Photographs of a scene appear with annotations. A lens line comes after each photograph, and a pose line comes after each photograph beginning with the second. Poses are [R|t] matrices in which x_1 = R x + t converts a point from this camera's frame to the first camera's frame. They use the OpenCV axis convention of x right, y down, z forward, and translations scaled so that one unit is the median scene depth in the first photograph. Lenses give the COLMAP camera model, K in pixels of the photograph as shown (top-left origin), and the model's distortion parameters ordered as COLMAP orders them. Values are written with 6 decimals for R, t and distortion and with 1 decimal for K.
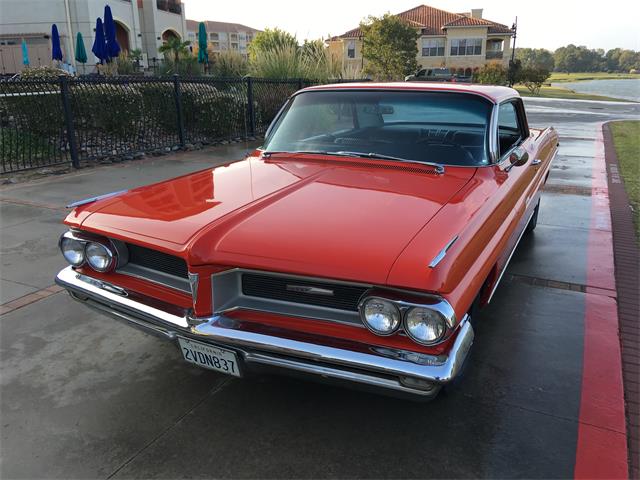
lens RADIAL K [[543.8, 0, 320.0], [0, 543.8, 240.0], [0, 0, 1]] dist [0.115065, -0.177515]
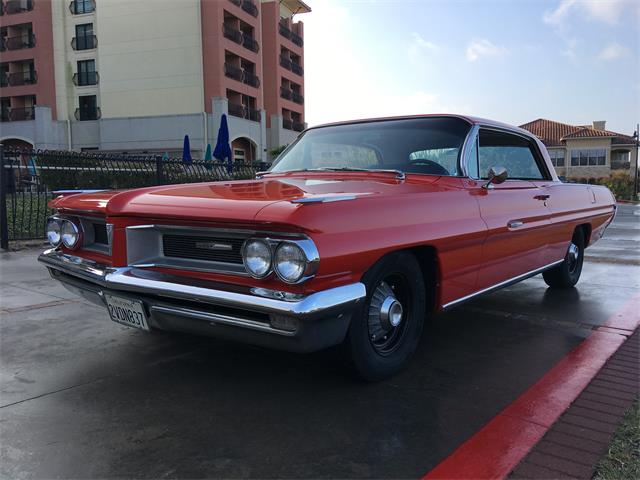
lens RADIAL K [[543.8, 0, 320.0], [0, 543.8, 240.0], [0, 0, 1]] dist [0.115065, -0.177515]
pose [[0.976070, 0.020715, -0.216465, 0.163320], [-0.064049, 0.978680, -0.195149, 0.108615], [0.207808, 0.204344, 0.956587, 0.011180]]
